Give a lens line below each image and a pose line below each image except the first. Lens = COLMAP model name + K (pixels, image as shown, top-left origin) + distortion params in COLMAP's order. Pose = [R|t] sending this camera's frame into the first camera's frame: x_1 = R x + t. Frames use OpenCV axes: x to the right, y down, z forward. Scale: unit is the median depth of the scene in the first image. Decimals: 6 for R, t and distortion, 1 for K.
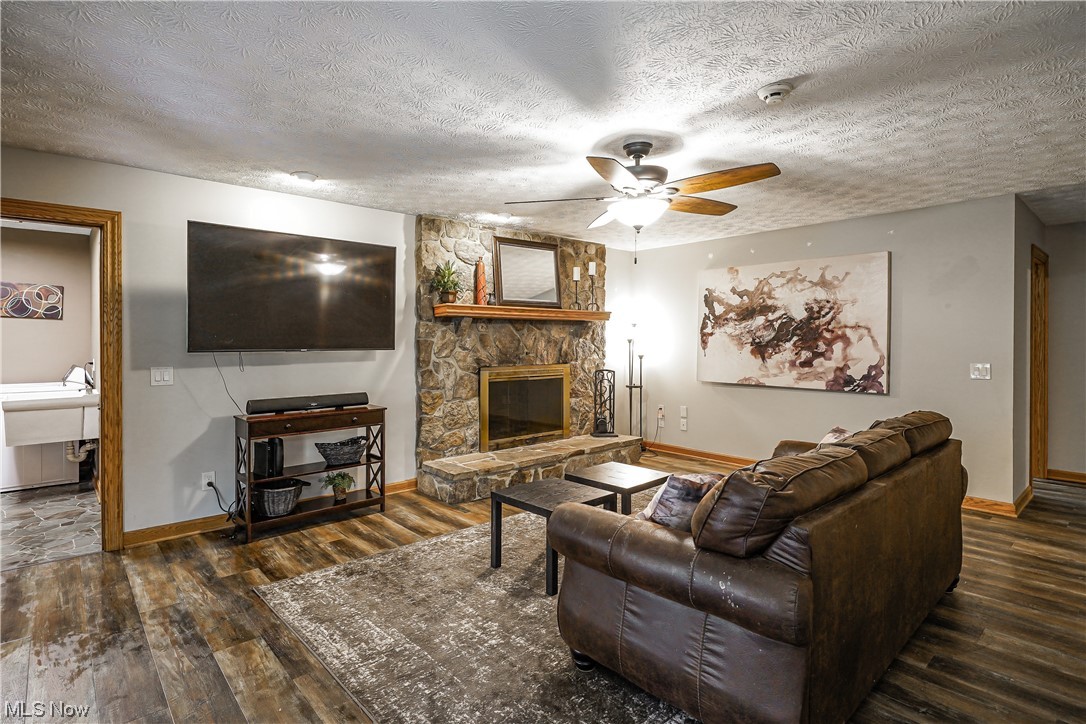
lens RADIAL K [[533.0, 0, 548.3], [0, 533.0, 350.5], [0, 0, 1]] dist [0.000410, -0.001089]
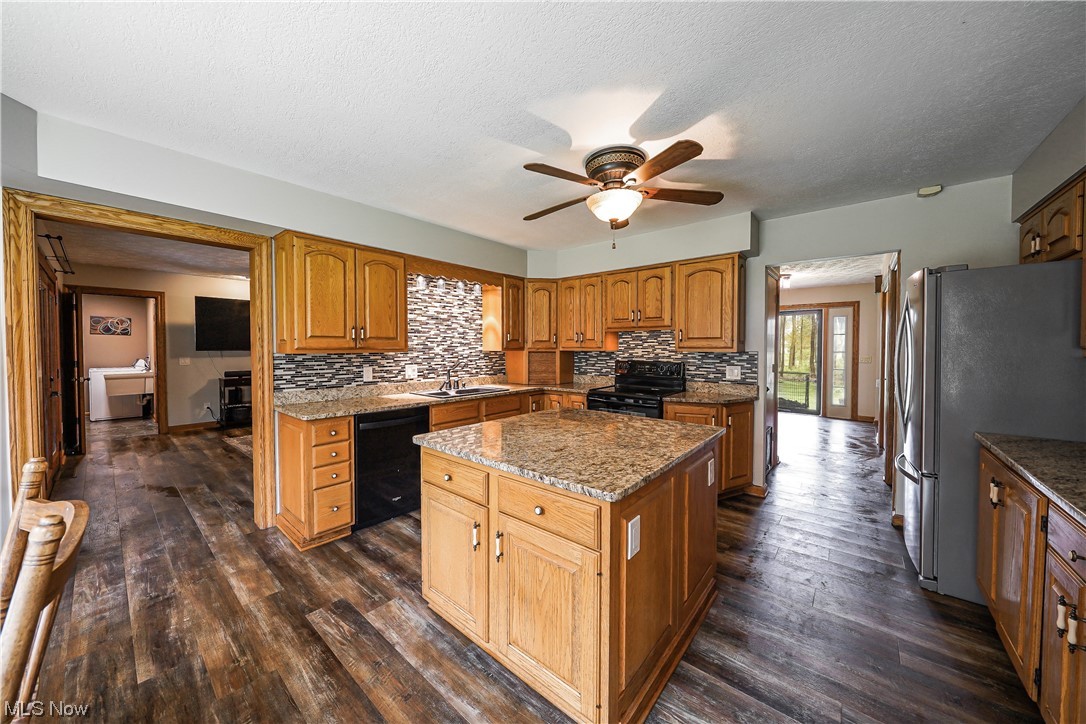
lens RADIAL K [[377.0, 0, 532.0], [0, 377.0, 360.0], [0, 0, 1]] dist [-0.001727, 0.000029]
pose [[0.994576, -0.003482, 0.103957, 0.599499], [0.001700, 0.999850, 0.017228, 0.016388], [-0.104001, -0.016957, 0.994433, -0.775229]]
